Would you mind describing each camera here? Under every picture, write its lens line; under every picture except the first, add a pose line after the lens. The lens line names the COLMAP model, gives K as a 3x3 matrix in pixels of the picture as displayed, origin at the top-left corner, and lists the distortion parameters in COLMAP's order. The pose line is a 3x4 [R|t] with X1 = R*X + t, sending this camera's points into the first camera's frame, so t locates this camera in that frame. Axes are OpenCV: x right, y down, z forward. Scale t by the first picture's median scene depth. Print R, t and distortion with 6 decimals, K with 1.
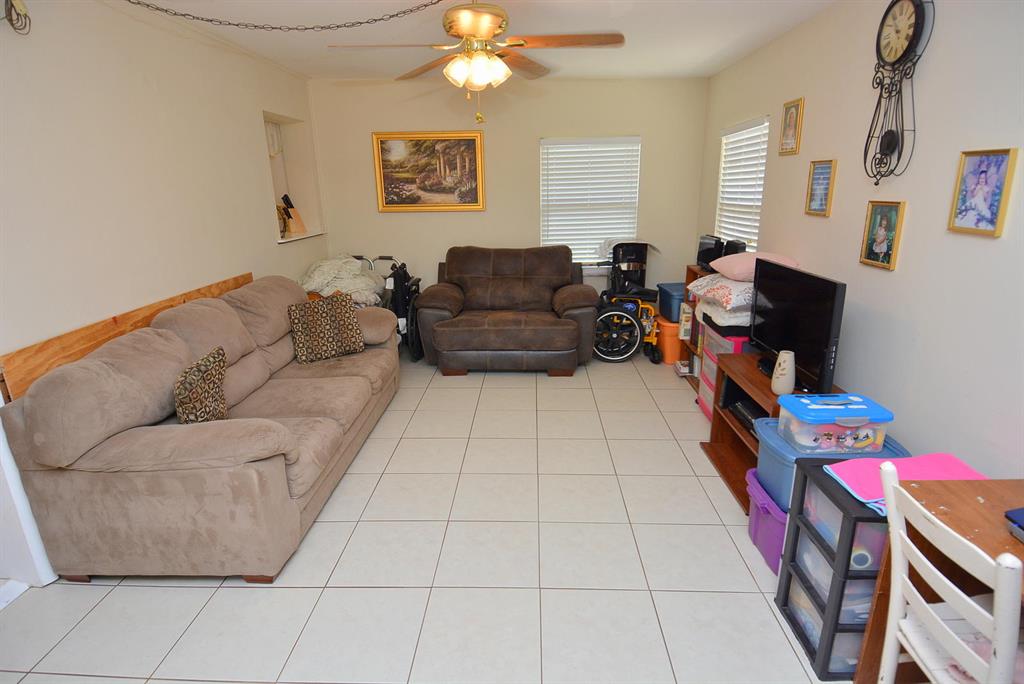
lens RADIAL K [[534.6, 0, 515.7], [0, 534.6, 343.7], [0, 0, 1]] dist [0.054390, -0.058393]
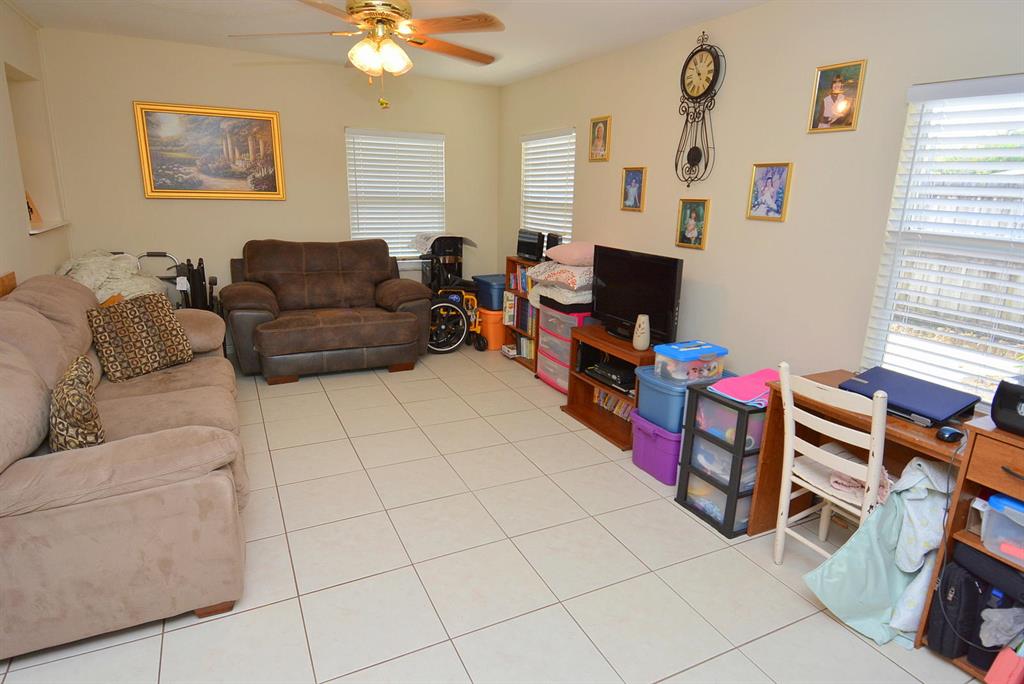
lens RADIAL K [[572.7, 0, 515.4], [0, 572.7, 342.8], [0, 0, 1]] dist [0.060519, -0.065197]
pose [[0.879226, -0.084210, 0.468904, -0.268550], [0.093870, 0.995581, 0.002784, 0.031607], [-0.467066, 0.041568, 0.883245, -0.035954]]
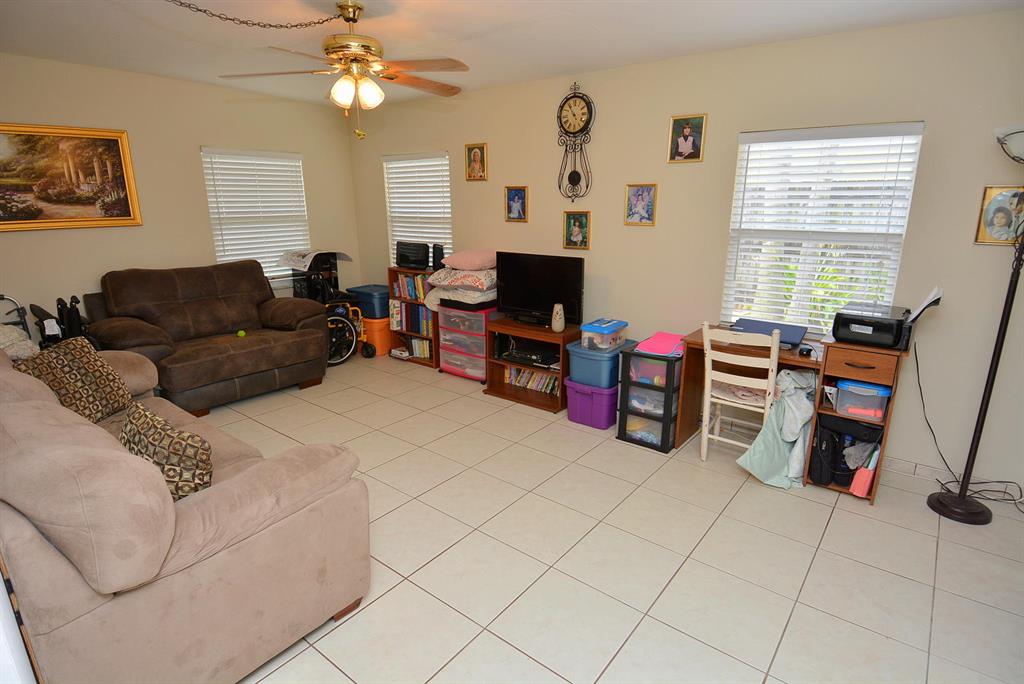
lens RADIAL K [[534.6, 0, 515.7], [0, 534.6, 343.7], [0, 0, 1]] dist [0.054390, -0.058393]
pose [[0.591727, -0.190631, 0.783275, -0.561794], [0.216606, 0.973504, 0.073293, -0.009699], [-0.776493, 0.126293, 0.617340, 0.084234]]
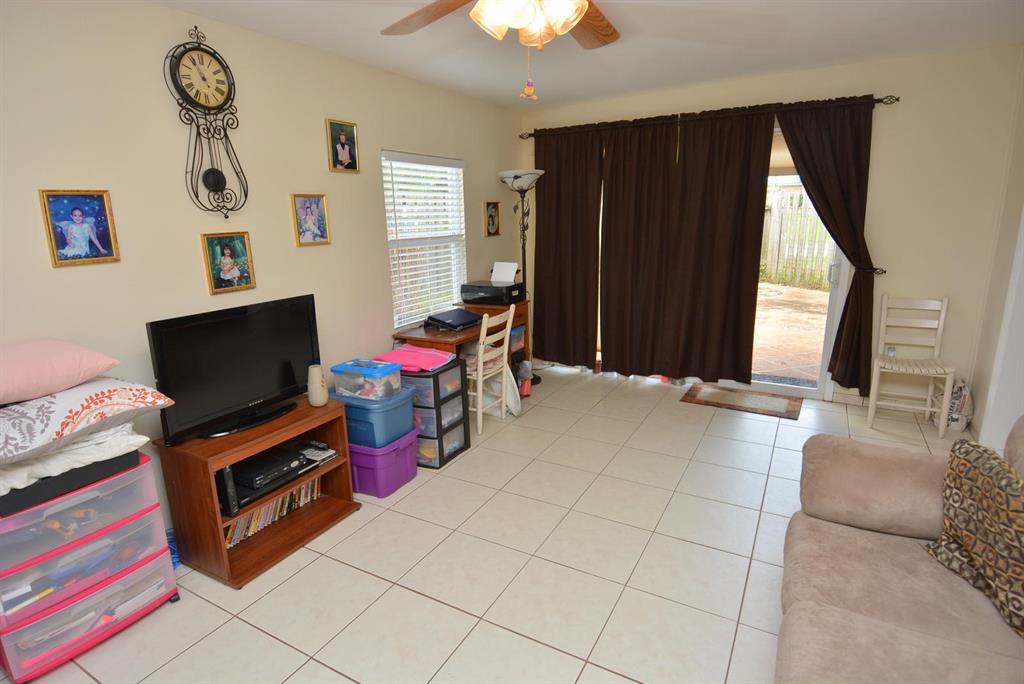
lens RADIAL K [[534.6, 0, 515.7], [0, 534.6, 343.7], [0, 0, 1]] dist [0.054390, -0.058393]
pose [[-0.889029, -0.071714, 0.452200, -0.232701], [0.166617, 0.869263, 0.465425, -0.307378], [-0.426458, 0.489121, -0.760851, 1.084414]]
